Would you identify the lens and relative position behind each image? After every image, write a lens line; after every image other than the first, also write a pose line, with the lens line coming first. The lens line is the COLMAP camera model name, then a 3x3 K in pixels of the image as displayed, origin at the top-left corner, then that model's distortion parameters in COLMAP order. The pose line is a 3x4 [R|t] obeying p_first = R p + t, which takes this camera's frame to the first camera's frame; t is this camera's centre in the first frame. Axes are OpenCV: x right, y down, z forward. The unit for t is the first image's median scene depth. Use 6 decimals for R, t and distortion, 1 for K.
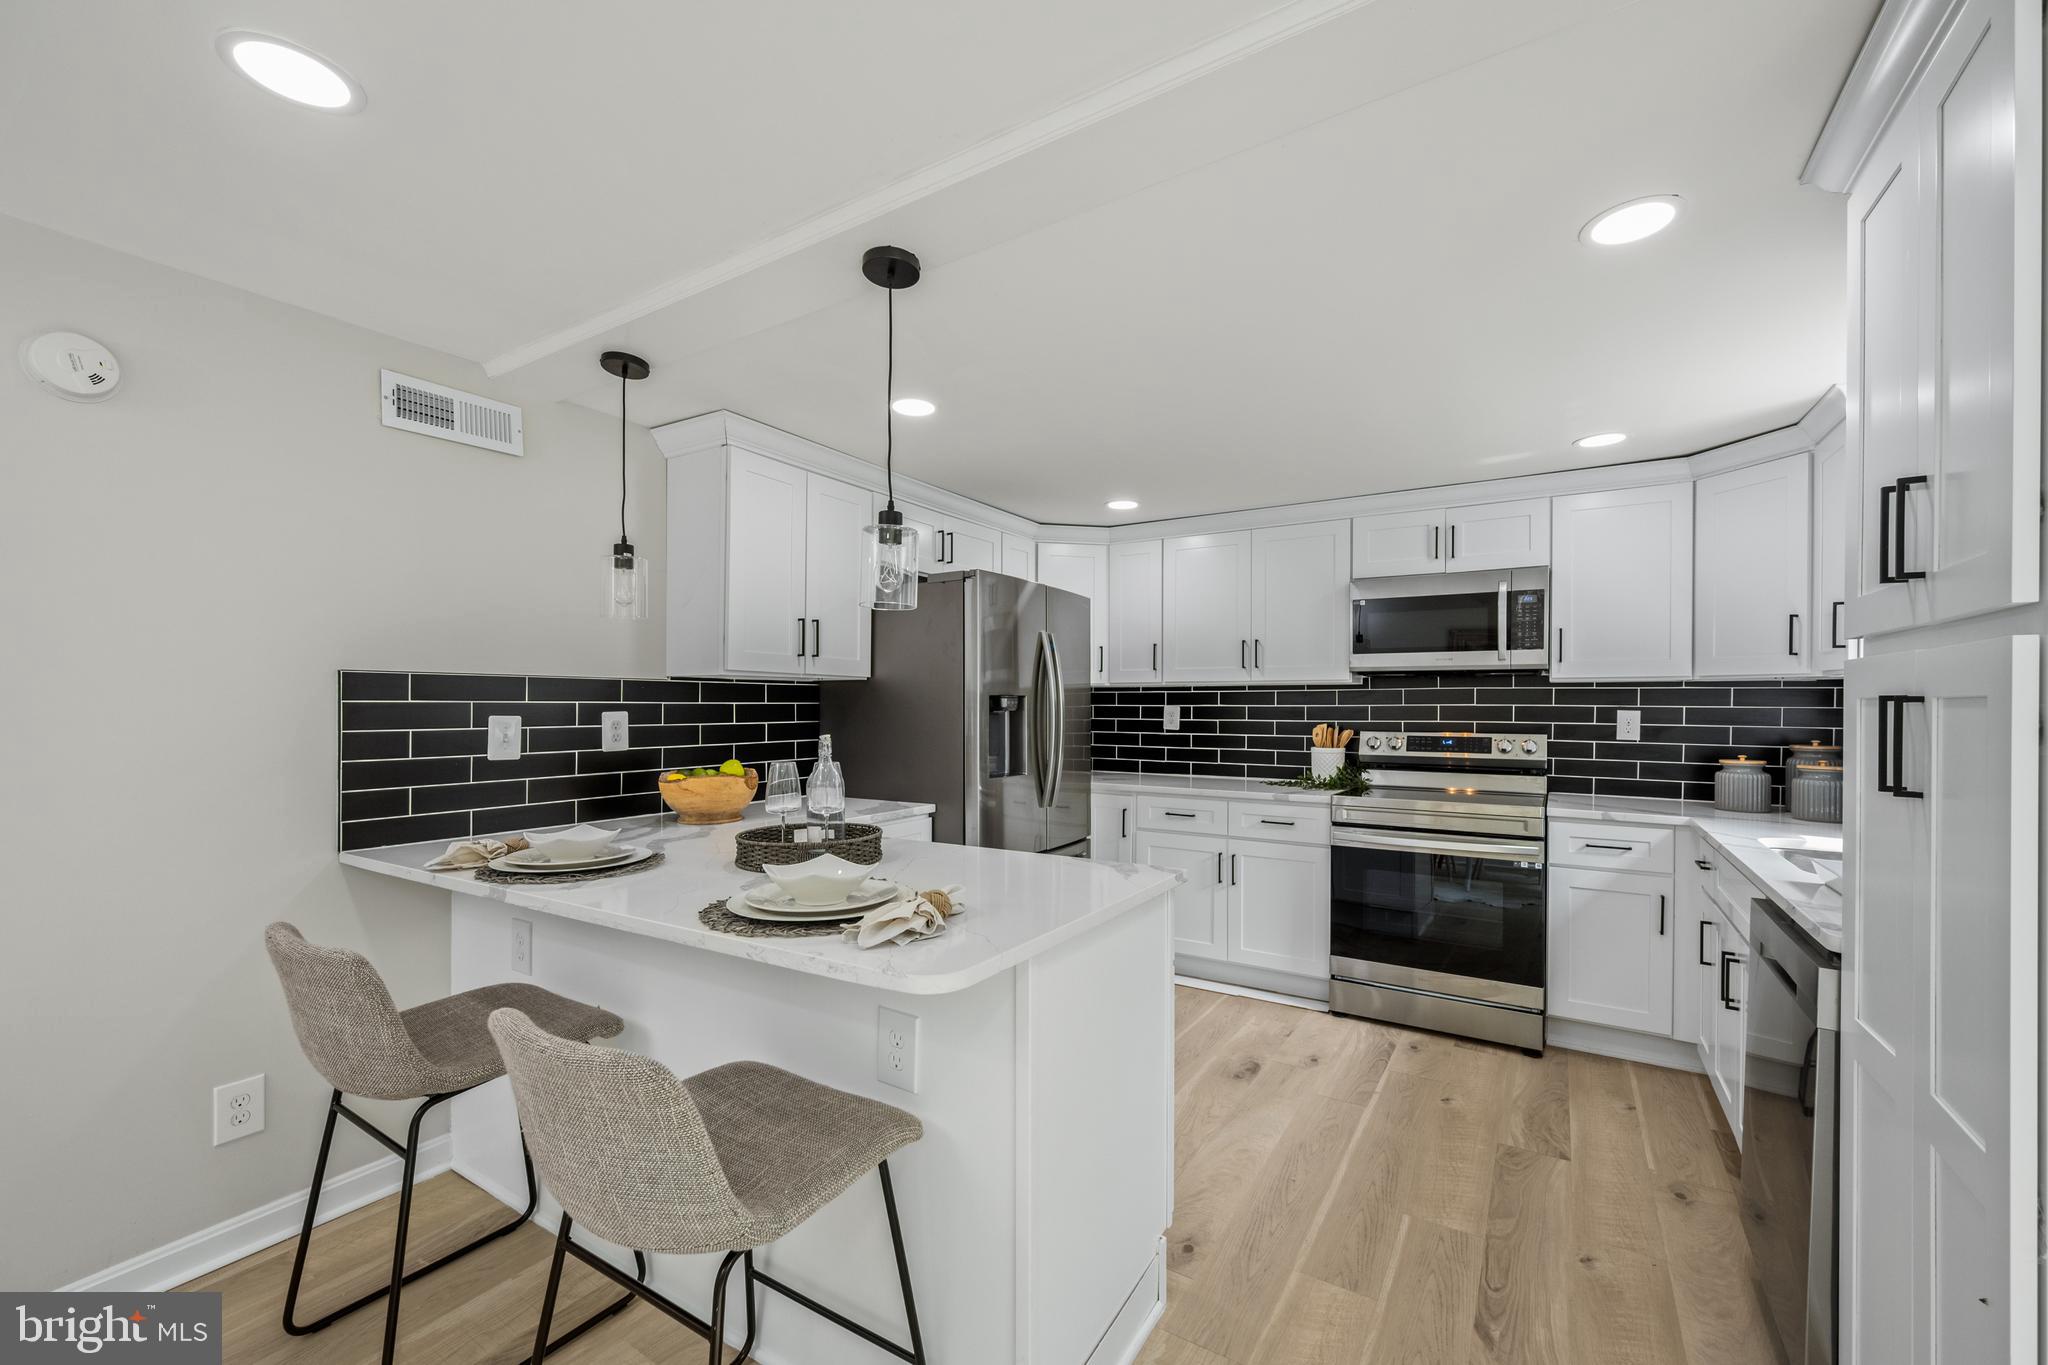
lens RADIAL K [[827.2, 0, 1027.0], [0, 827.2, 707.5], [0, 0, 1]] dist [-0.001085, -0.000200]
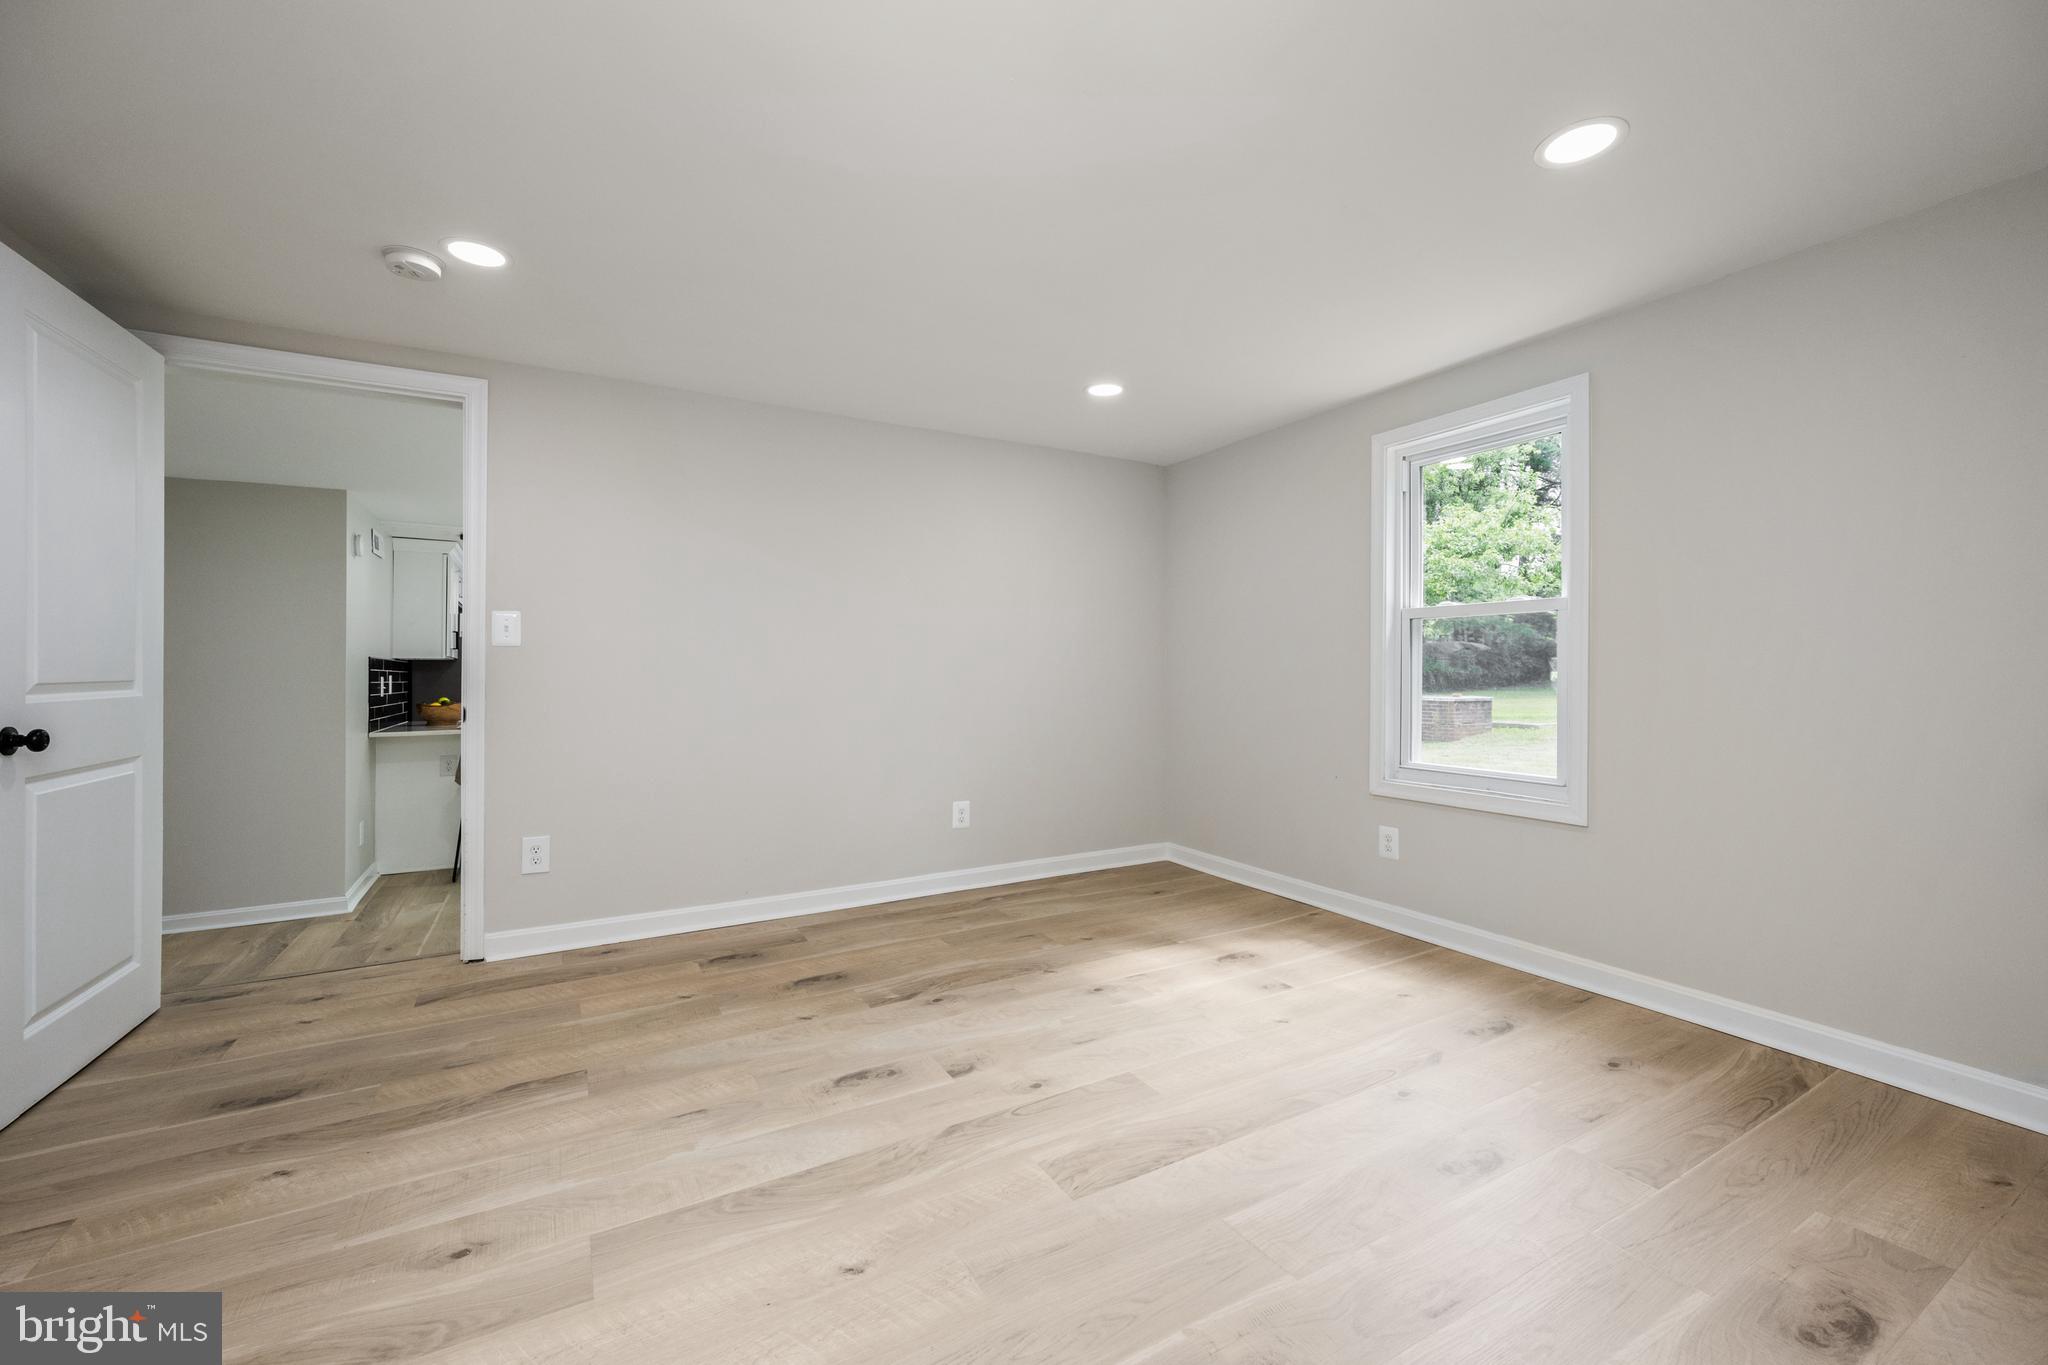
lens RADIAL K [[820.1, 0, 1027.4], [0, 820.1, 684.6], [0, 0, 1]] dist [0.000243, -0.000020]
pose [[0.460560, -0.015109, 0.887500, -1.276830], [0.011055, 0.999875, 0.011285, 0.018156], [-0.887560, 0.004614, 0.460669, -1.114848]]
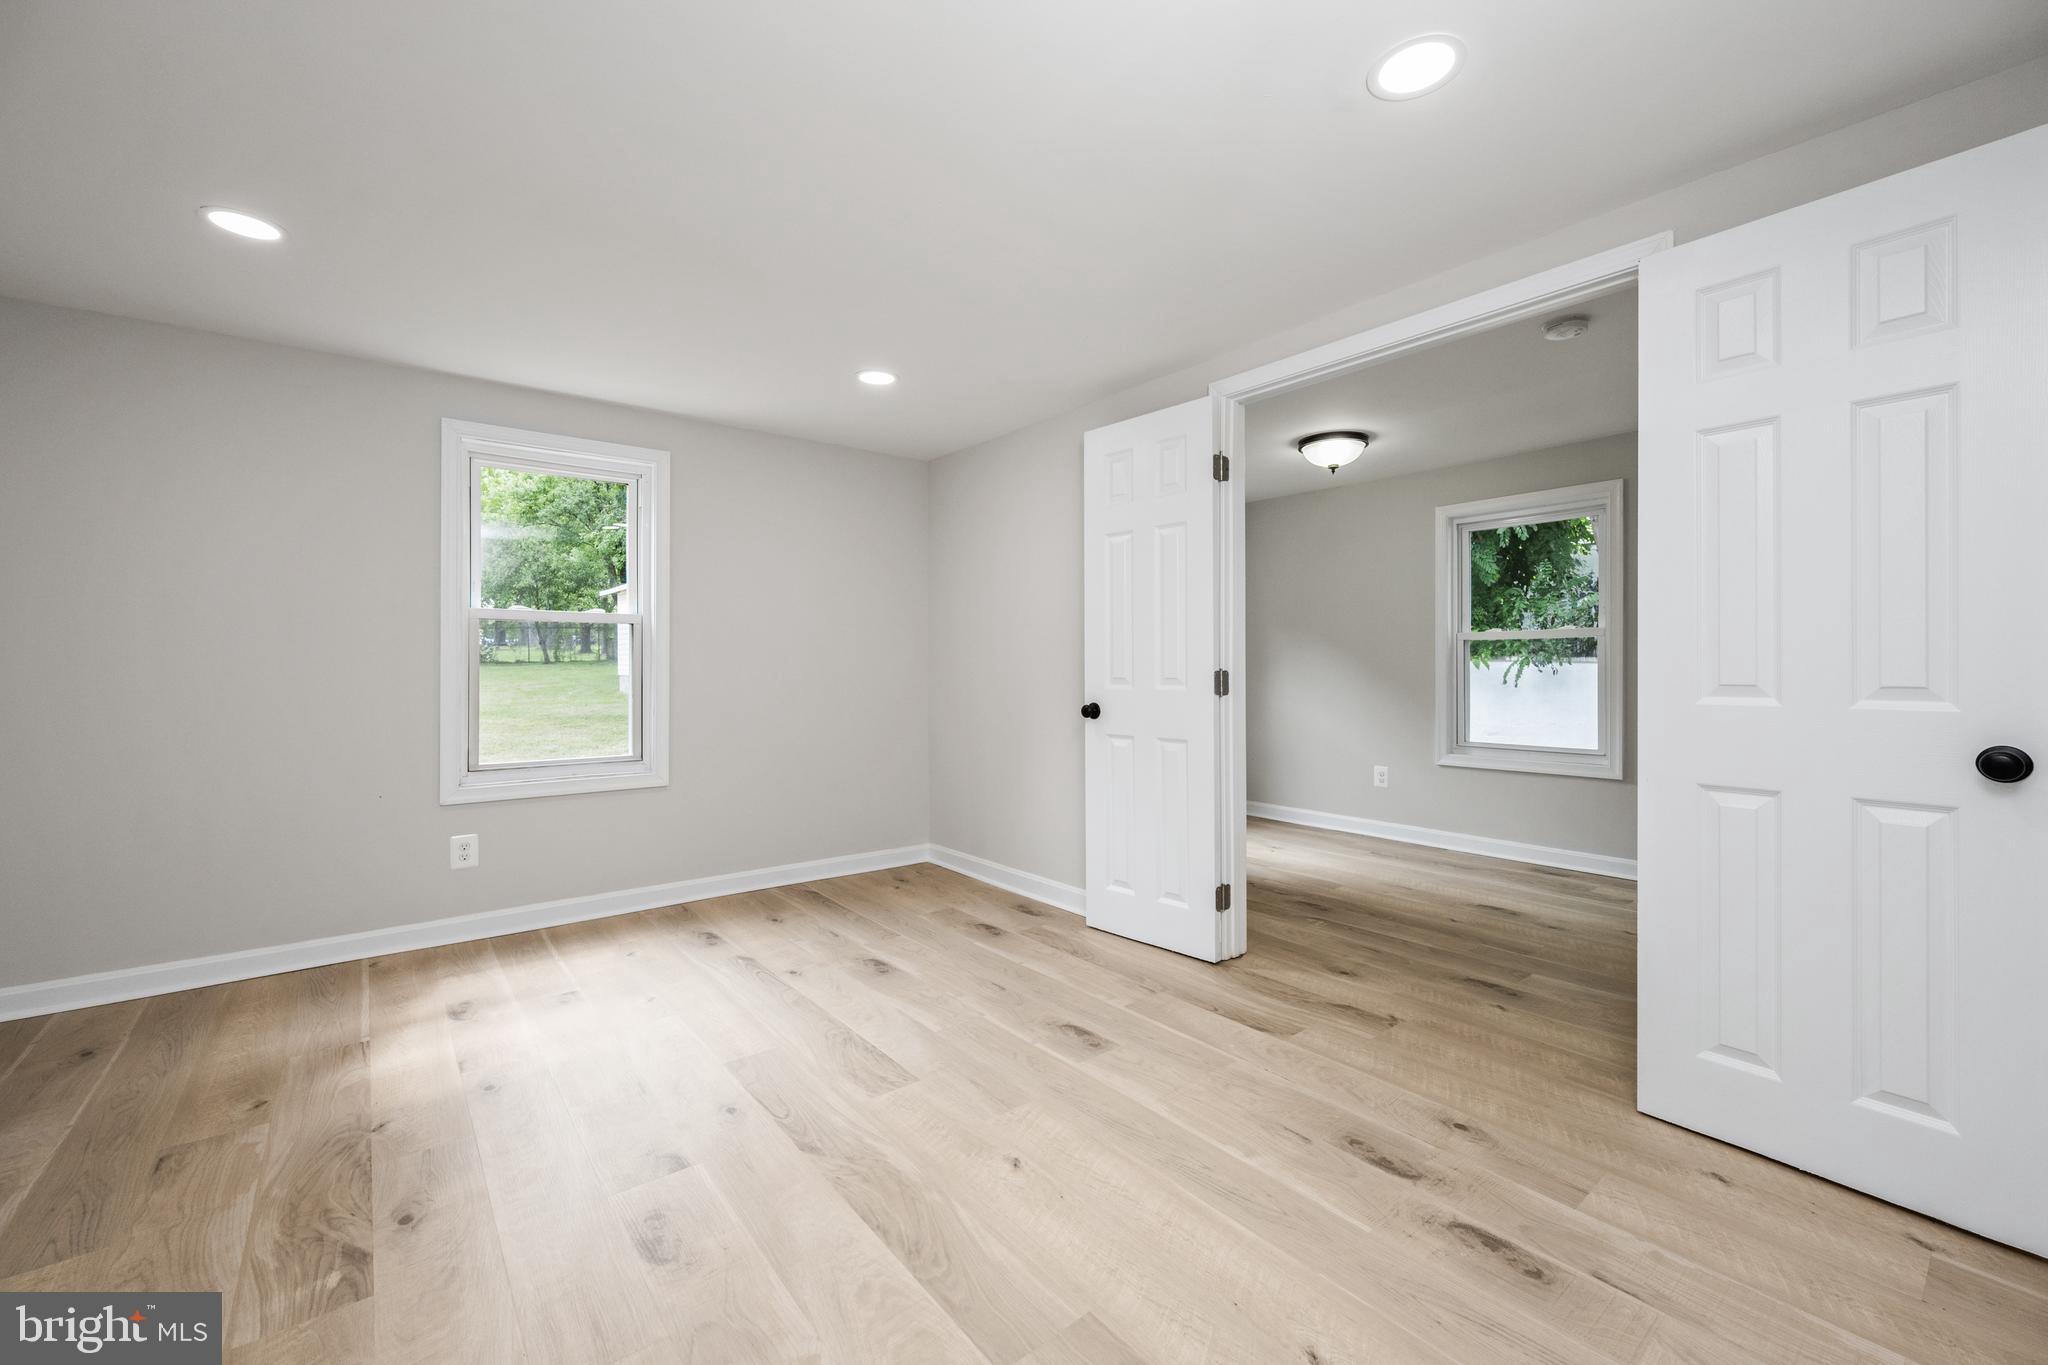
lens RADIAL K [[826.6, 0, 1020.4], [0, 826.6, 661.2], [0, 0, 1]] dist [-0.001349, -0.000002]
pose [[-0.945704, 0.001971, 0.325024, -1.128183], [0.004063, 0.999975, 0.005758, 0.001952], [-0.325005, 0.006766, -0.945688, -0.377035]]
